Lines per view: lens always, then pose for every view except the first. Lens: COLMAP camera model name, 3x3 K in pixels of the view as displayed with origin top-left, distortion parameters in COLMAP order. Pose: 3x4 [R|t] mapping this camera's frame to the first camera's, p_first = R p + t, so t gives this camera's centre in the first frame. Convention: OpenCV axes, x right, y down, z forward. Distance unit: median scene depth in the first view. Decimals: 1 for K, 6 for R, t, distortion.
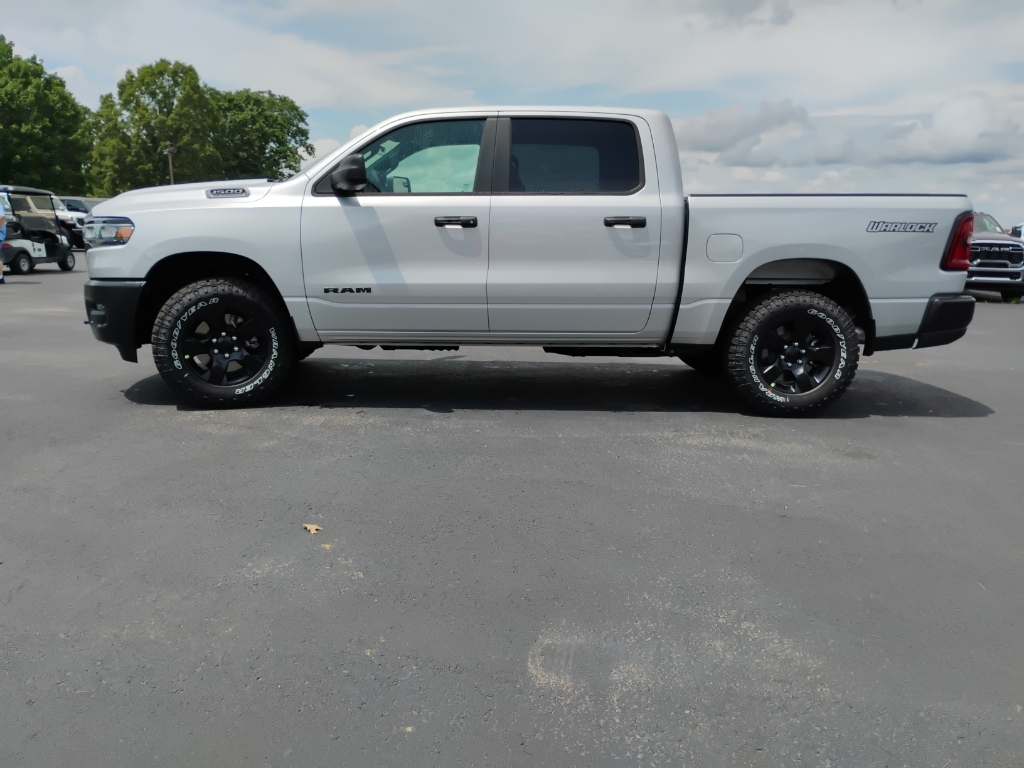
lens RADIAL K [[797.6, 0, 529.0], [0, 797.6, 385.6], [0, 0, 1]] dist [0.042301, -0.045557]
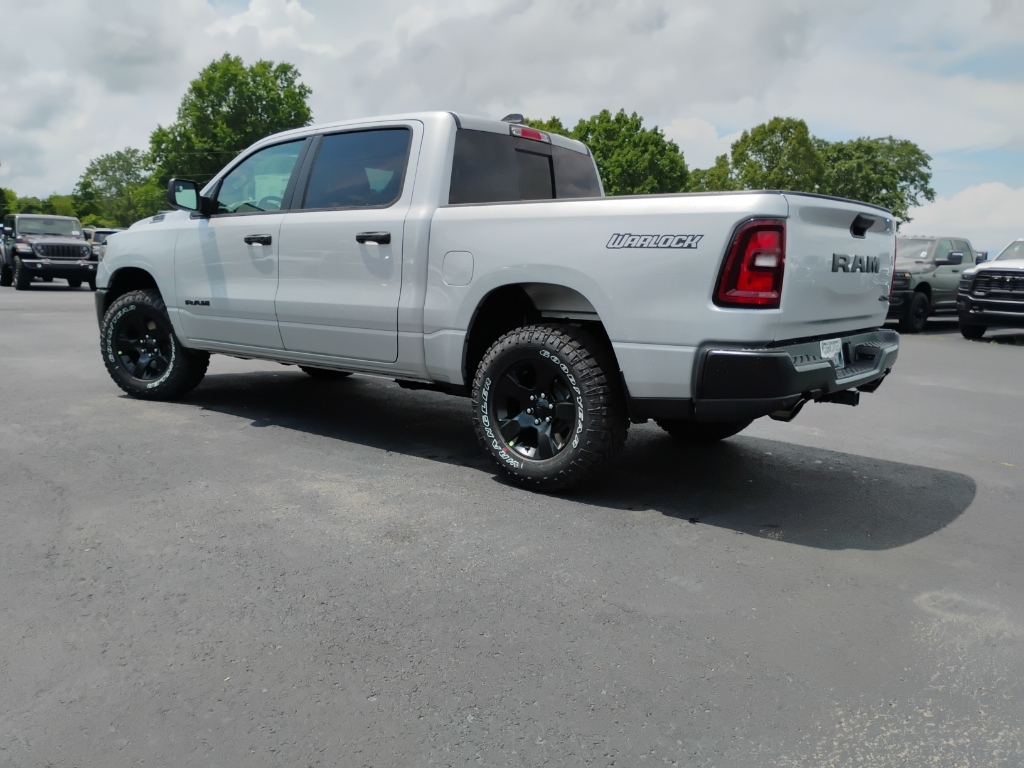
lens RADIAL K [[797.6, 0, 529.0], [0, 797.6, 385.6], [0, 0, 1]] dist [0.042301, -0.045557]
pose [[0.794743, 0.096078, -0.599293, 0.802178], [-0.130409, 0.991361, -0.014006, -0.050016], [0.592770, 0.089284, 0.800407, 0.394567]]
